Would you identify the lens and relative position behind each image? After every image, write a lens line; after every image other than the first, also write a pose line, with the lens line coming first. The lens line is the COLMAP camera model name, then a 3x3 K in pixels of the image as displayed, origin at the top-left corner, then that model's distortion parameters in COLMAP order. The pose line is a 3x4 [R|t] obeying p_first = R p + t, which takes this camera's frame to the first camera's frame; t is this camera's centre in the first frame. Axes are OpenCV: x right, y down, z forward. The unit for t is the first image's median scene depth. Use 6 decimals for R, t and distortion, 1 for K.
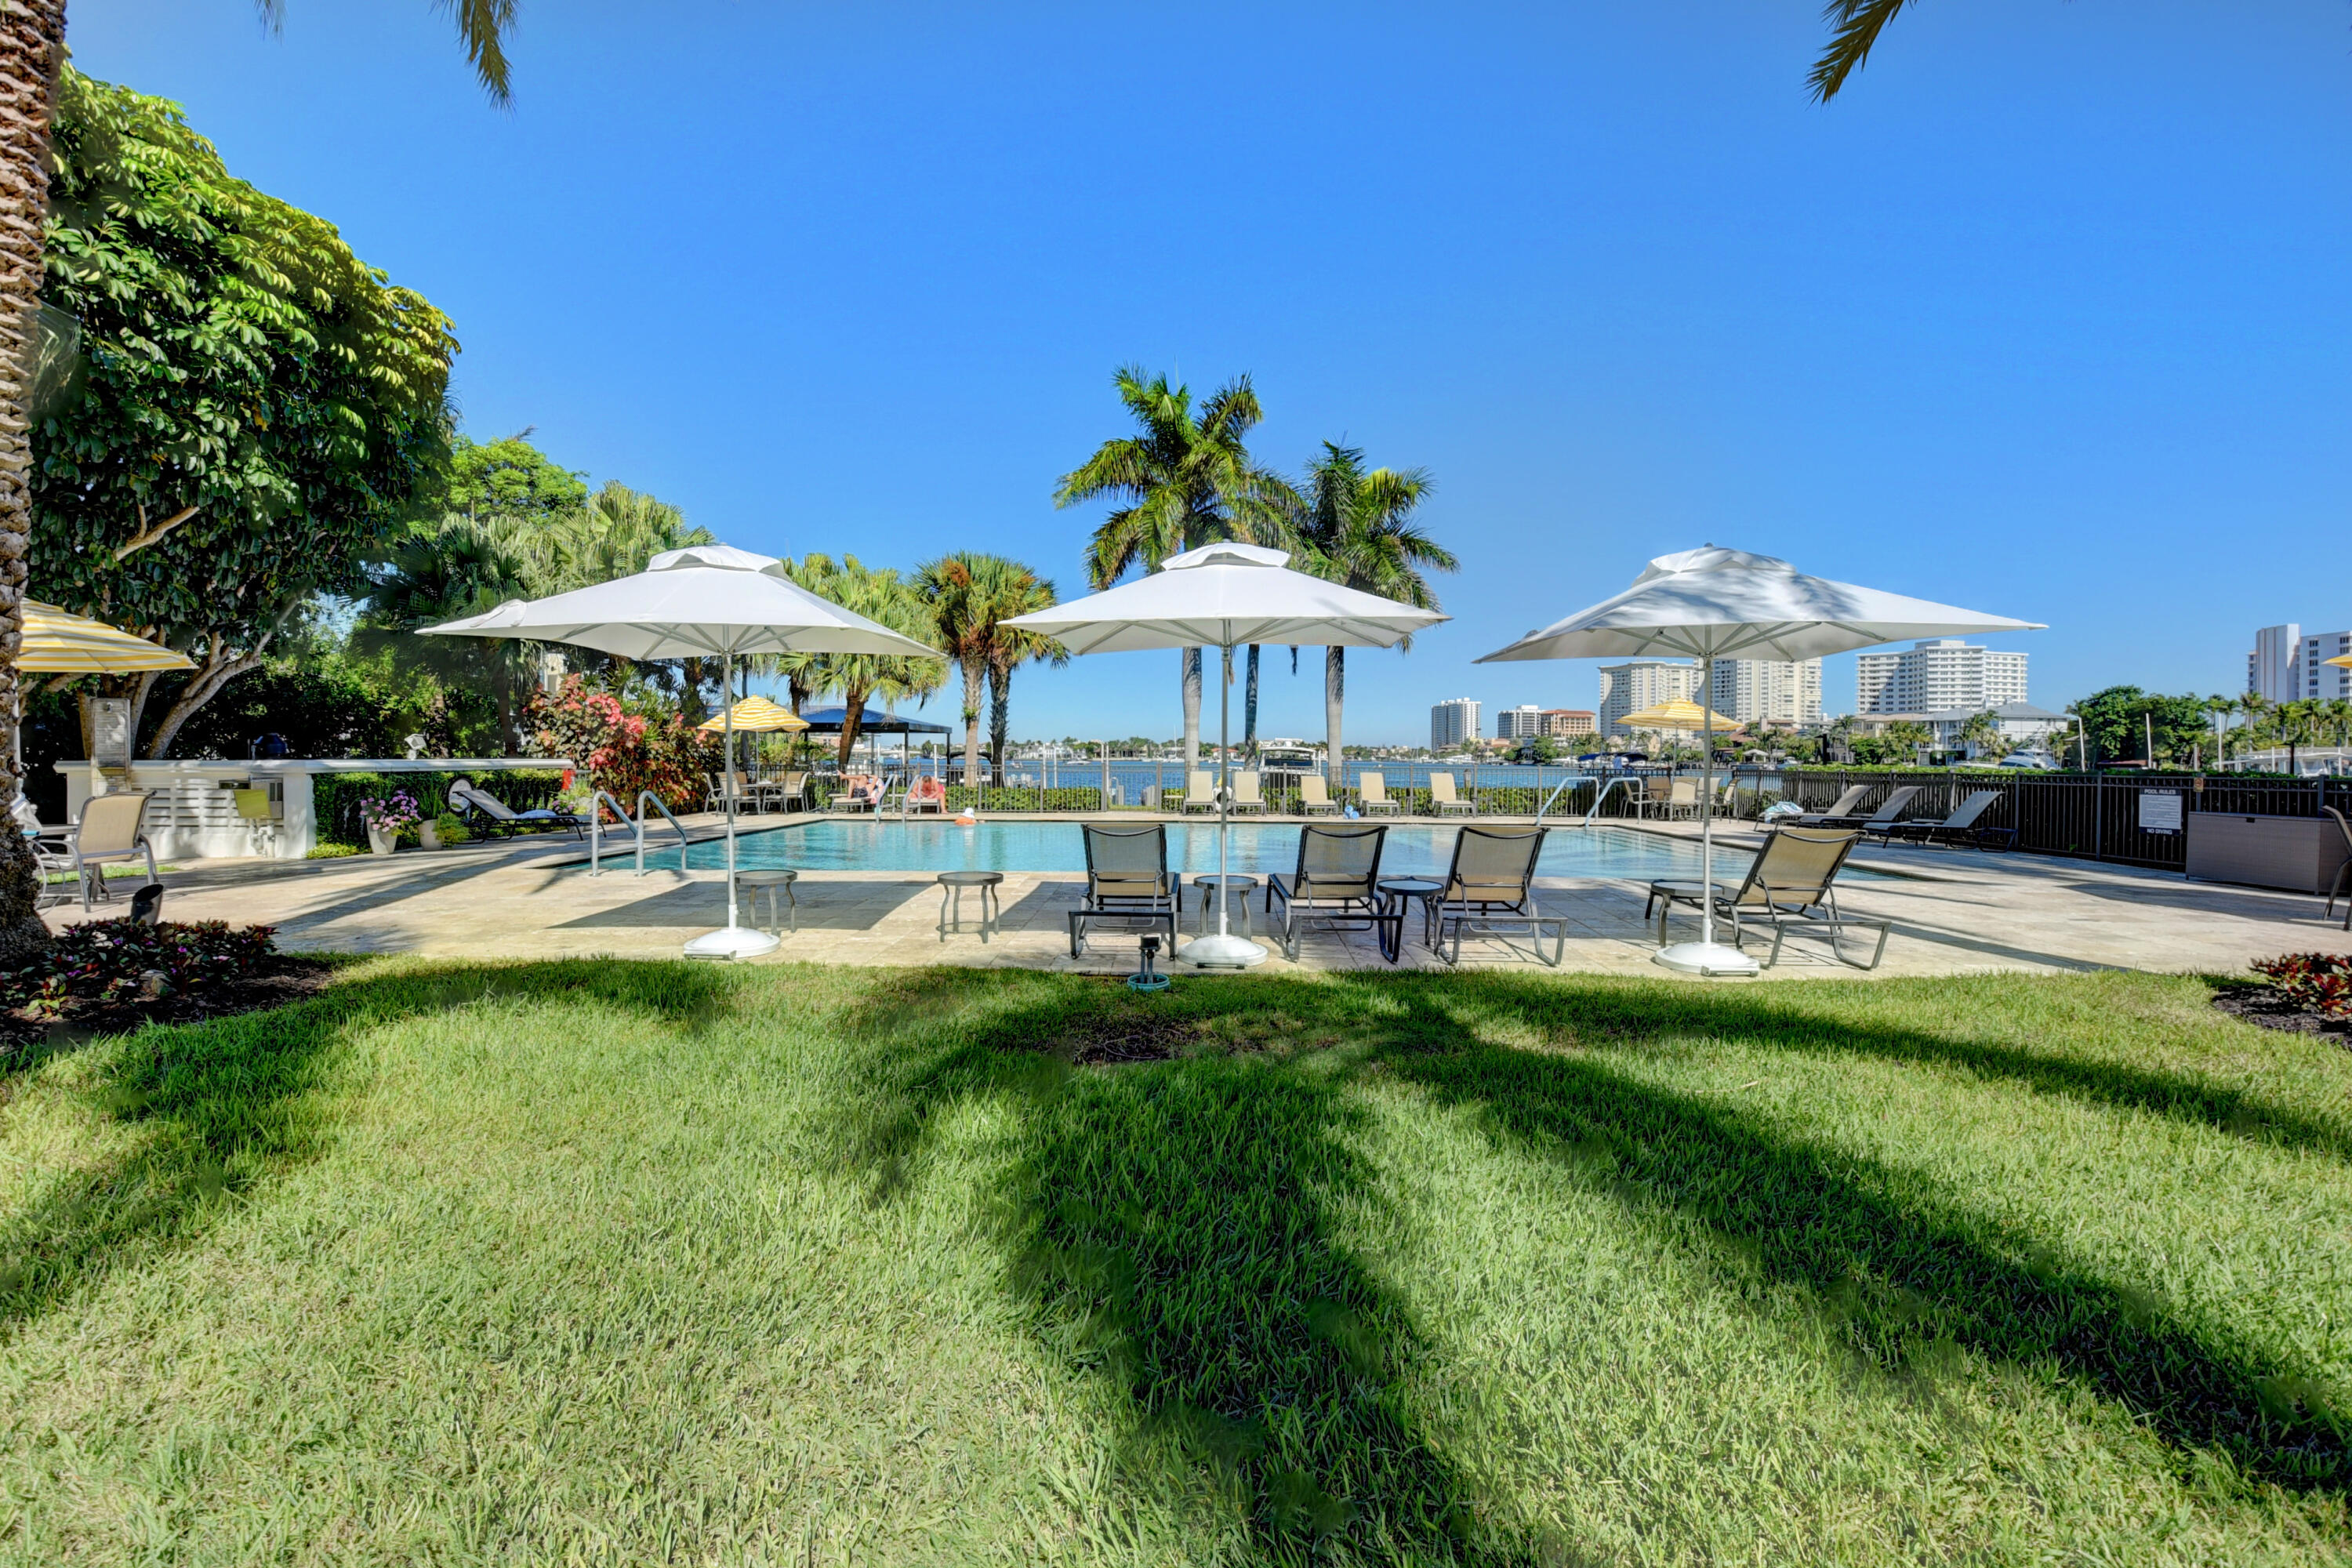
lens RADIAL K [[995.5, 0, 1163.3], [0, 995.5, 768.4], [0, 0, 1]] dist [-0.015102, -0.012668]
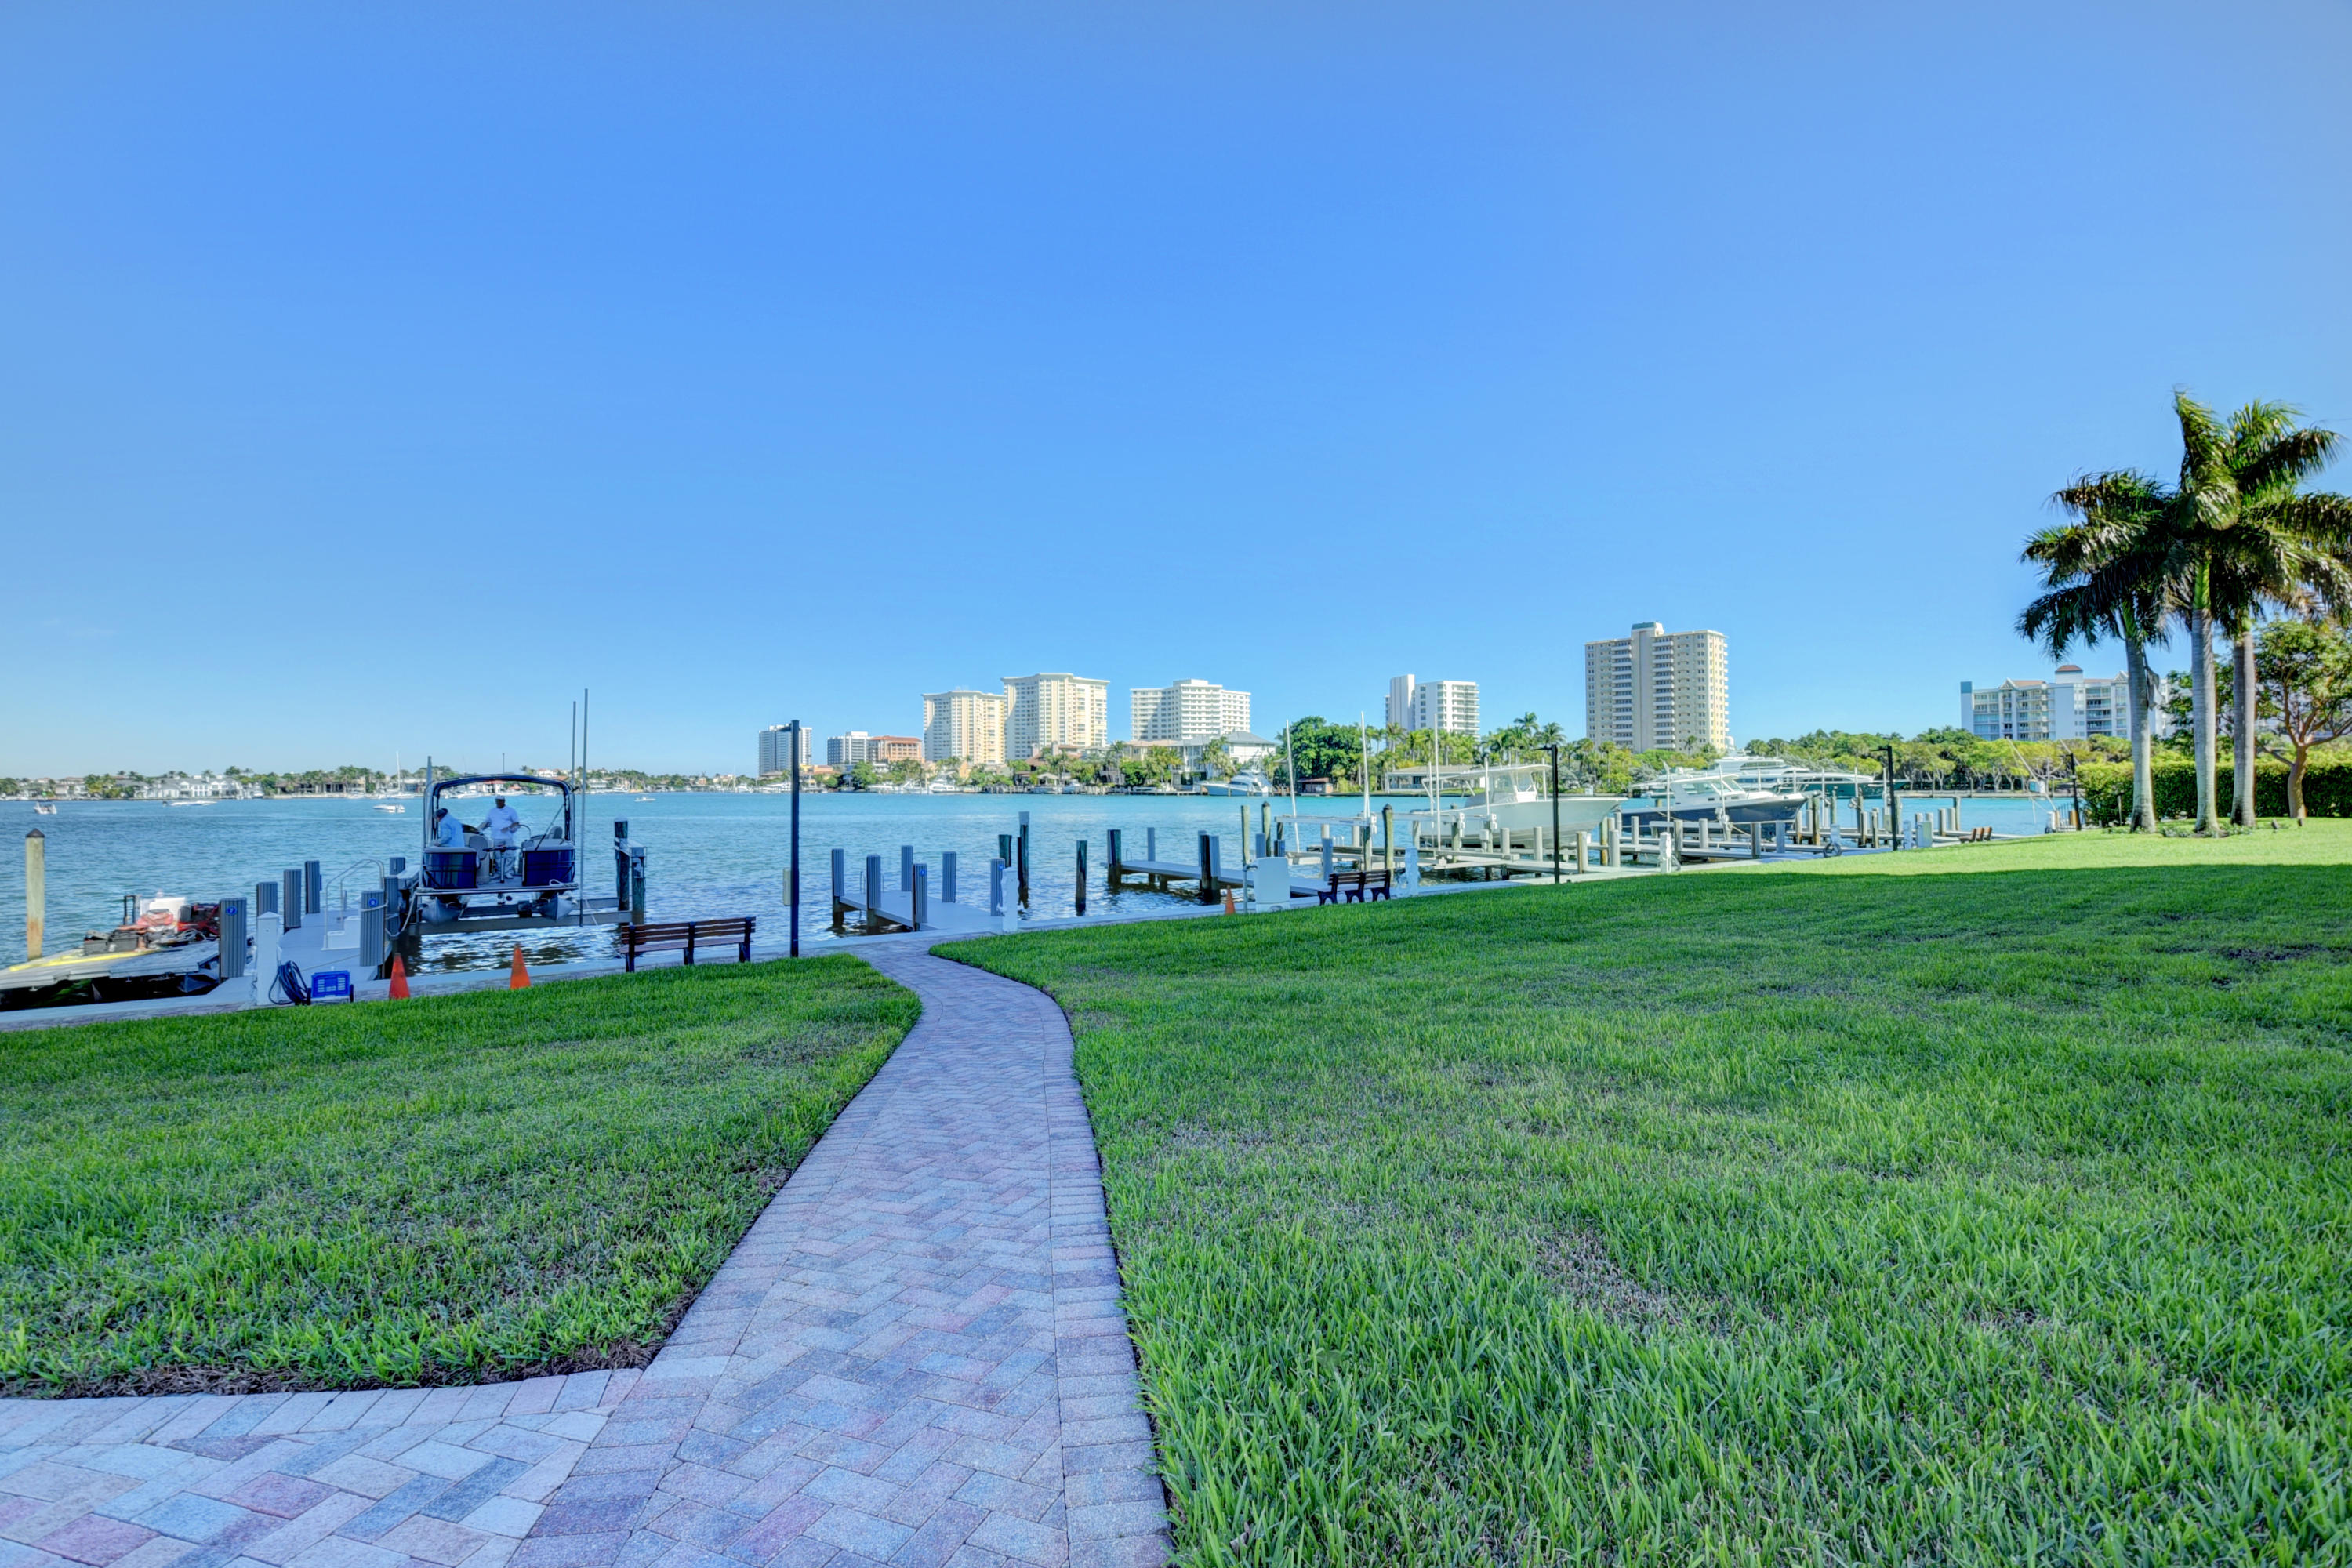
lens RADIAL K [[995.5, 0, 1163.3], [0, 995.5, 768.4], [0, 0, 1]] dist [-0.015102, -0.012668]
pose [[0.804494, -0.007388, 0.593915, 0.068950], [0.023785, 0.999521, -0.019784, -0.000459], [-0.593485, 0.030042, 0.804284, 0.074676]]
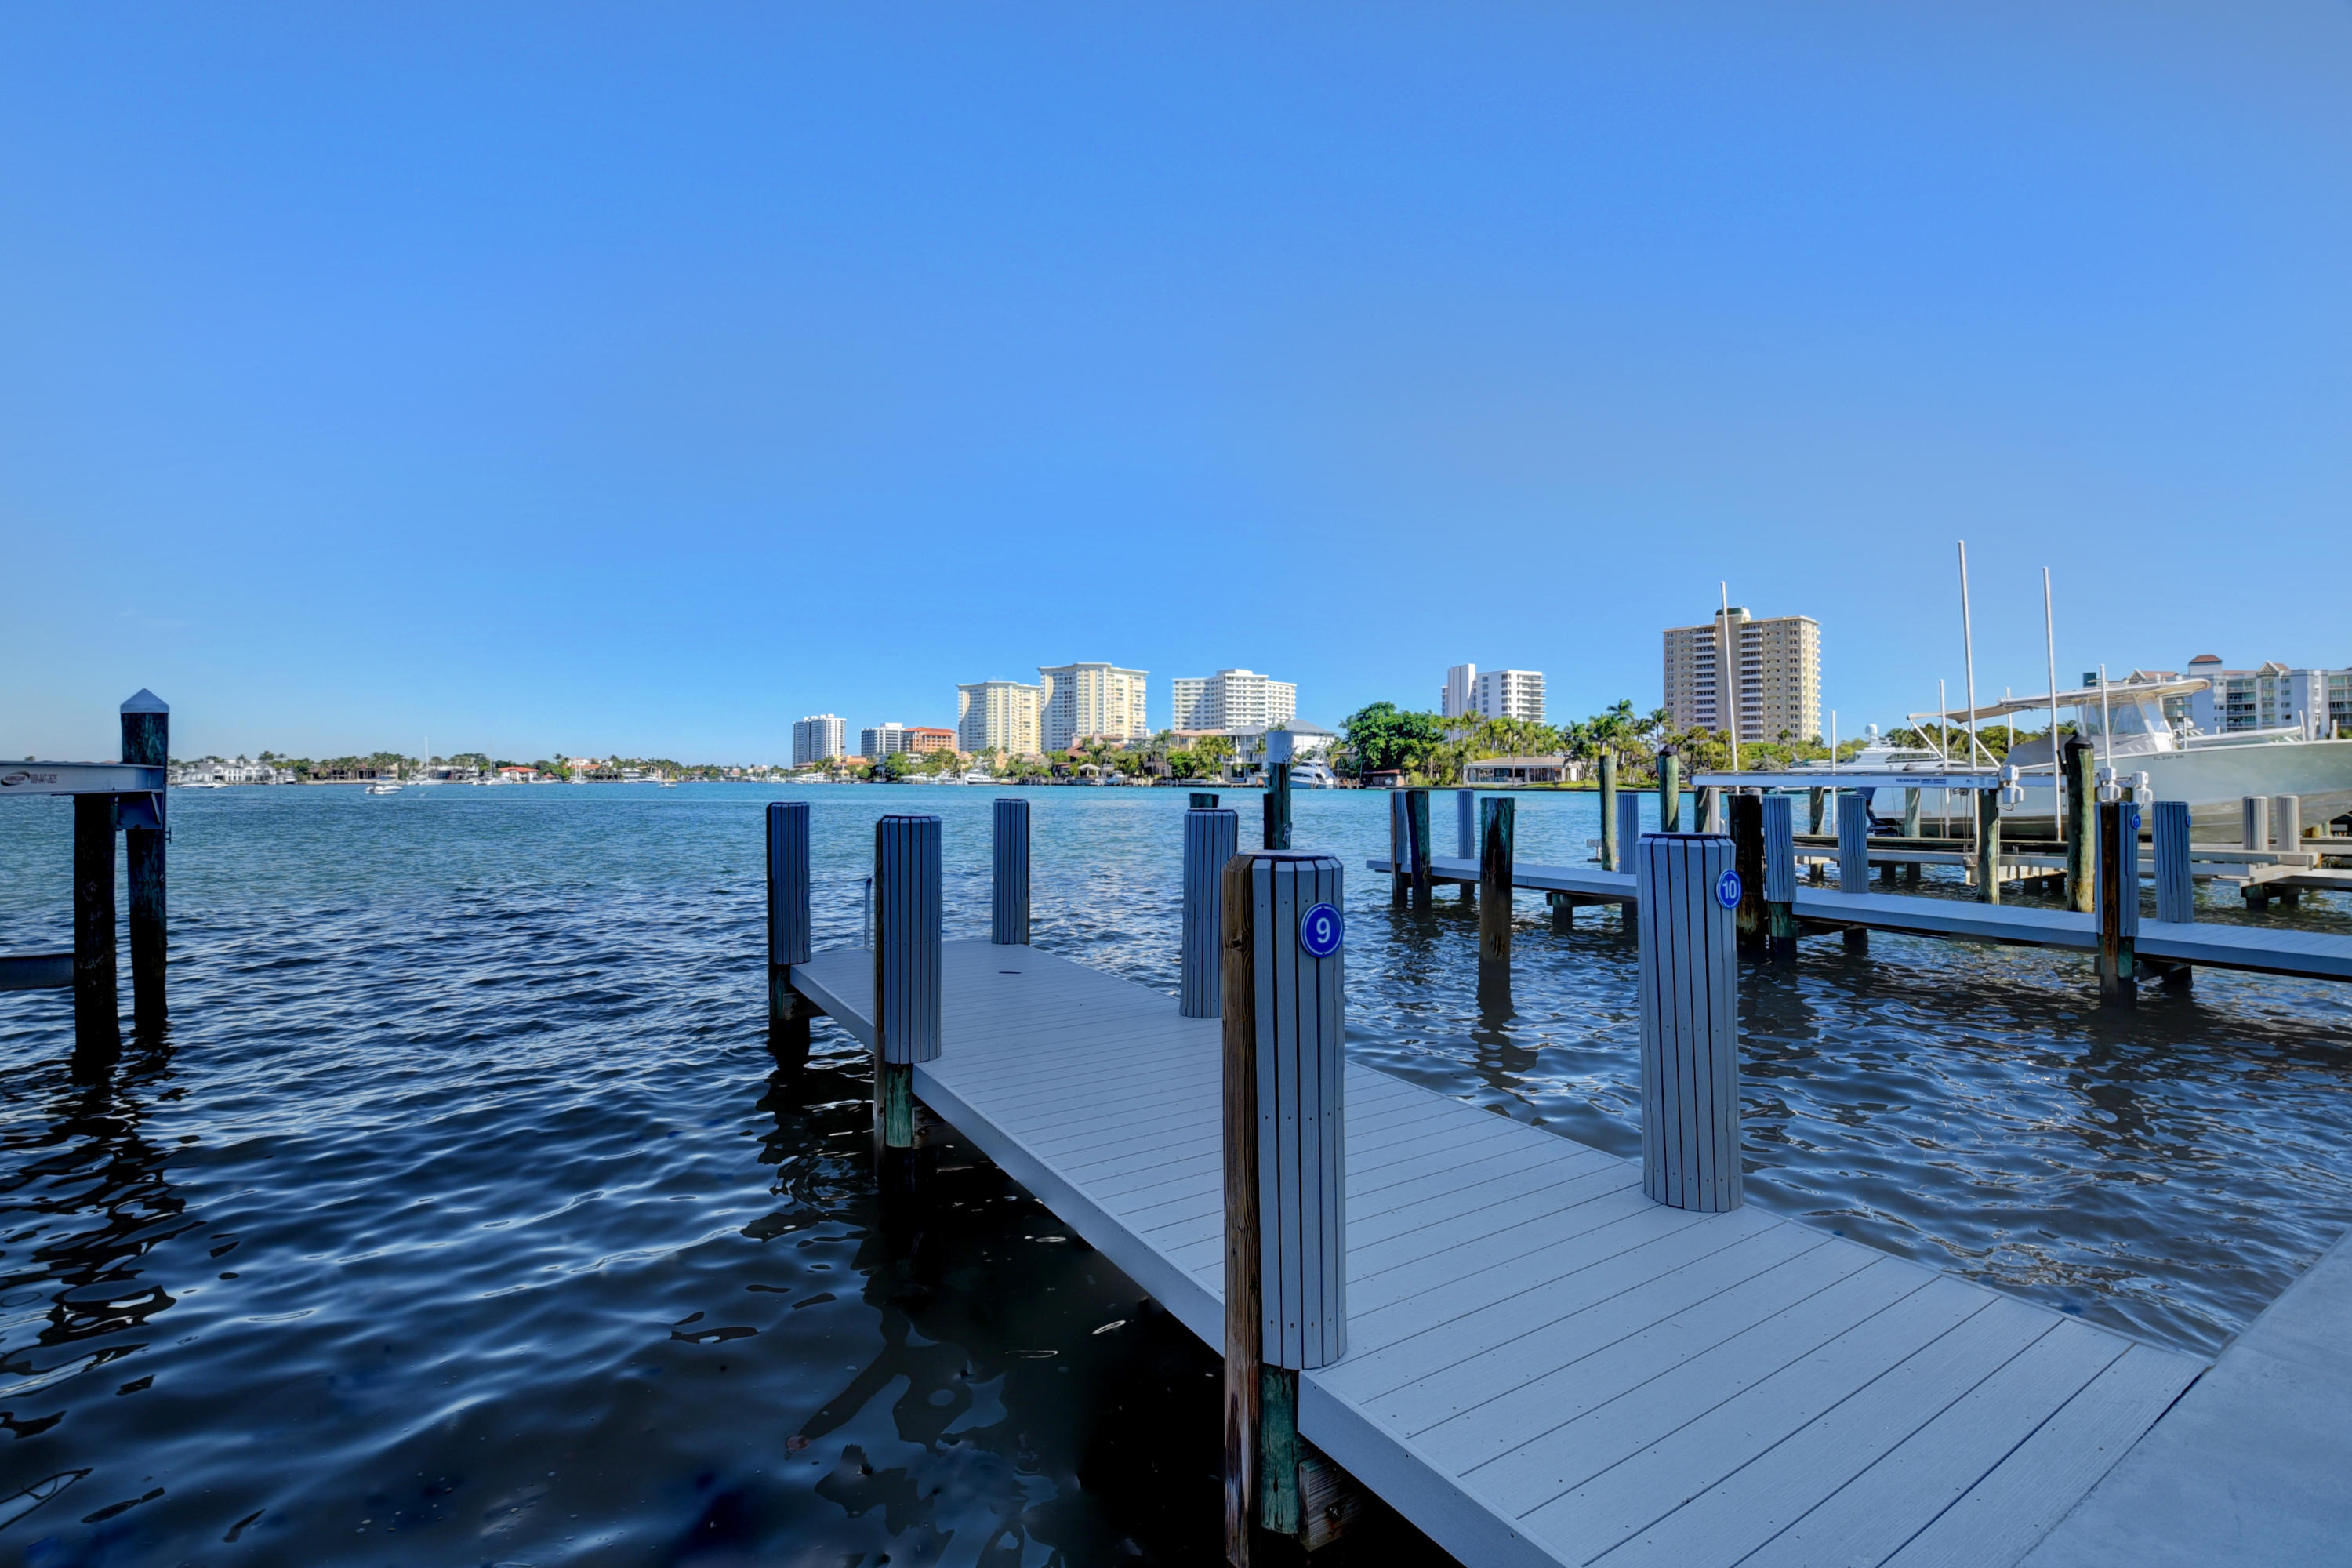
lens RADIAL K [[995.5, 0, 1163.3], [0, 995.5, 768.4], [0, 0, 1]] dist [-0.015102, -0.012668]
pose [[0.823253, -0.002061, 0.567671, 0.090316], [0.013895, 0.999767, -0.016521, 0.002832], [-0.567504, 0.021489, 0.823090, 0.129684]]
